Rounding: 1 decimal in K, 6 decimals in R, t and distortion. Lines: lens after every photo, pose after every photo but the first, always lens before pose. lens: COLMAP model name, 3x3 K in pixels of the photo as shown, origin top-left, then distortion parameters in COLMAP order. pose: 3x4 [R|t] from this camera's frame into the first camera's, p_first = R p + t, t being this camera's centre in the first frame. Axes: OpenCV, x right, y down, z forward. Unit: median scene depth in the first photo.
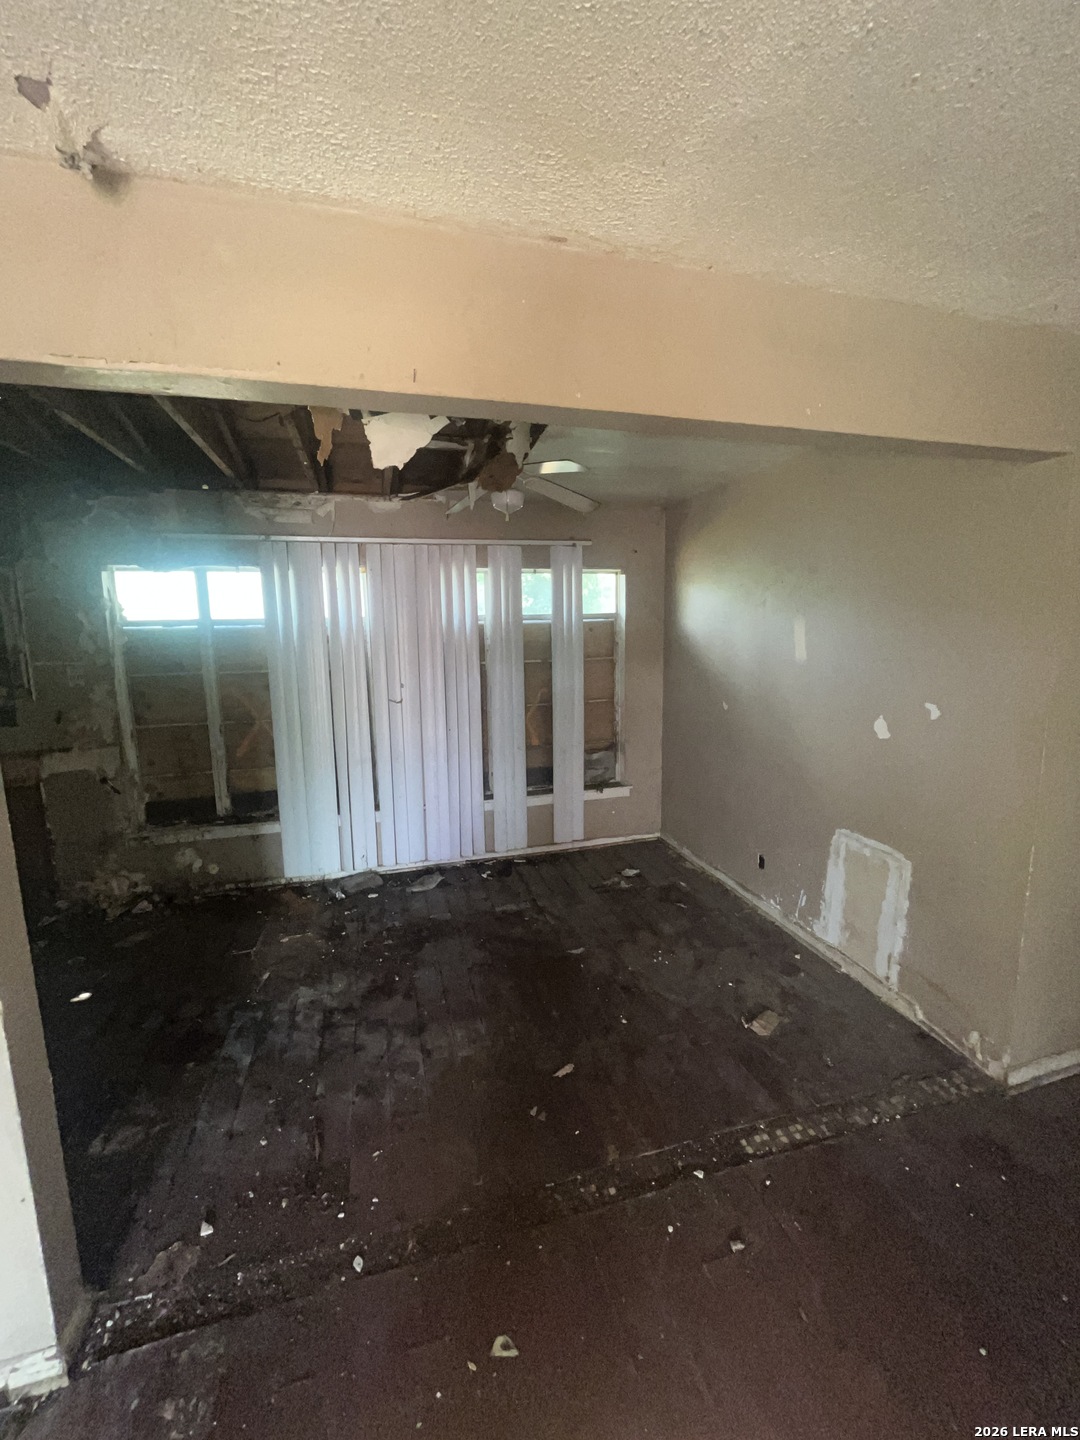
lens RADIAL K [[588.4, 0, 541.0], [0, 588.4, 716.8], [0, 0, 1]] dist [-0.003003, 0.000034]
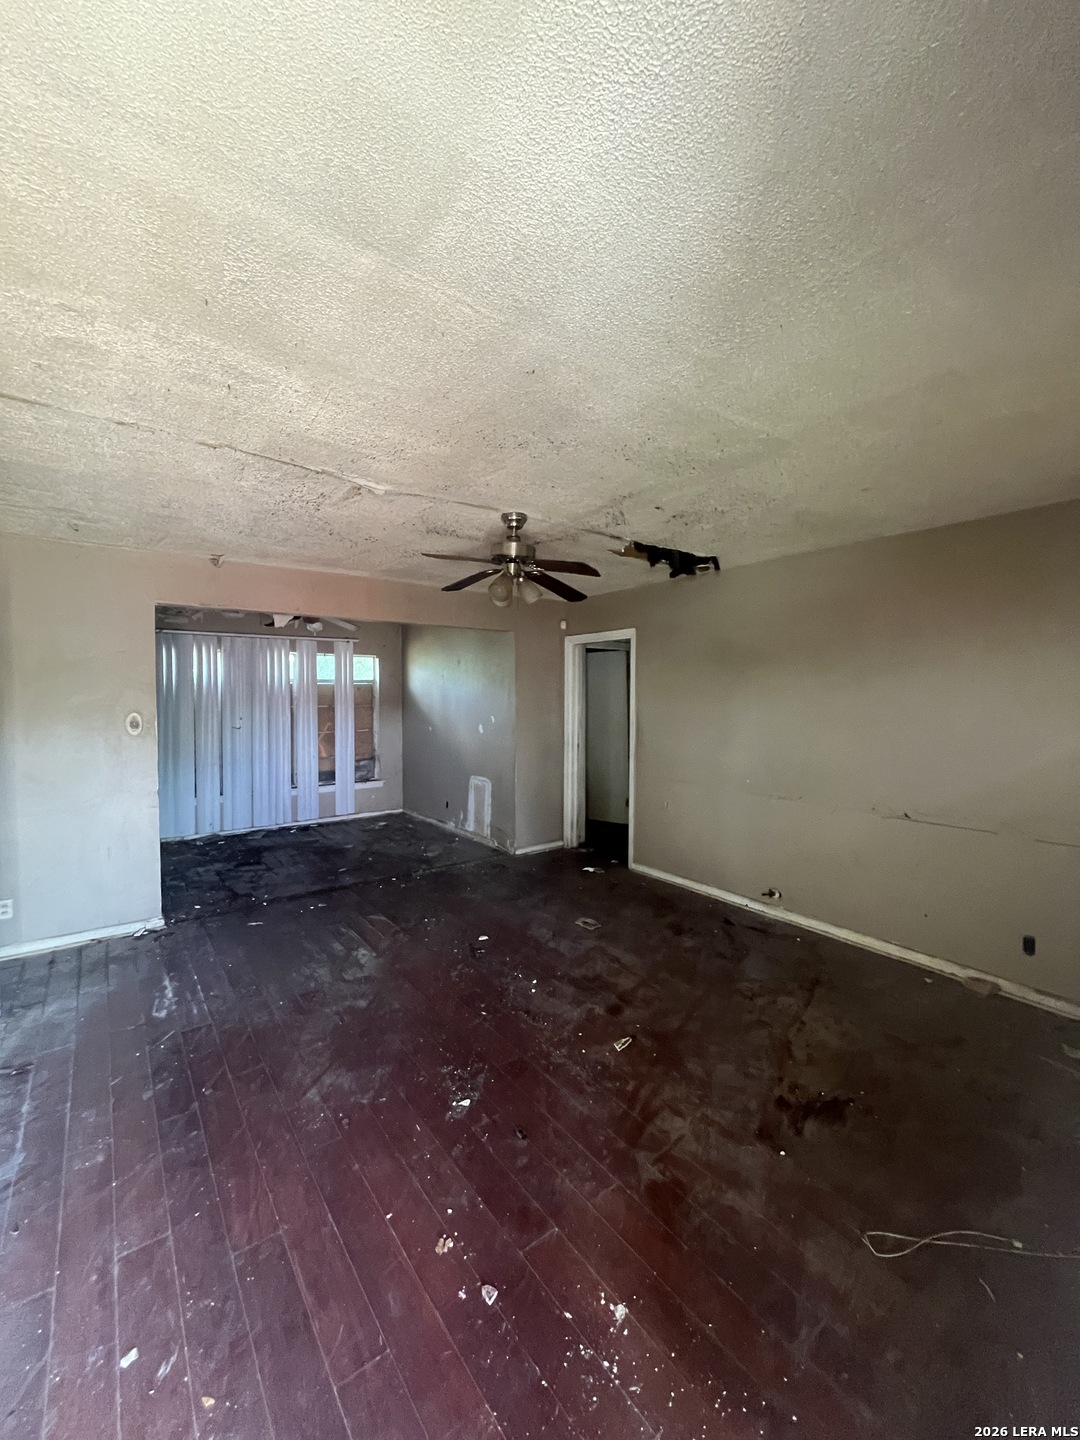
lens RADIAL K [[588.4, 0, 533.2], [0, 588.4, 715.8], [0, 0, 1]] dist [-0.003003, 0.000034]
pose [[0.938690, 0.003949, 0.344739, -0.030498], [0.038334, 0.992539, -0.115749, 0.159641], [-0.342623, 0.121868, 0.931535, -0.824200]]
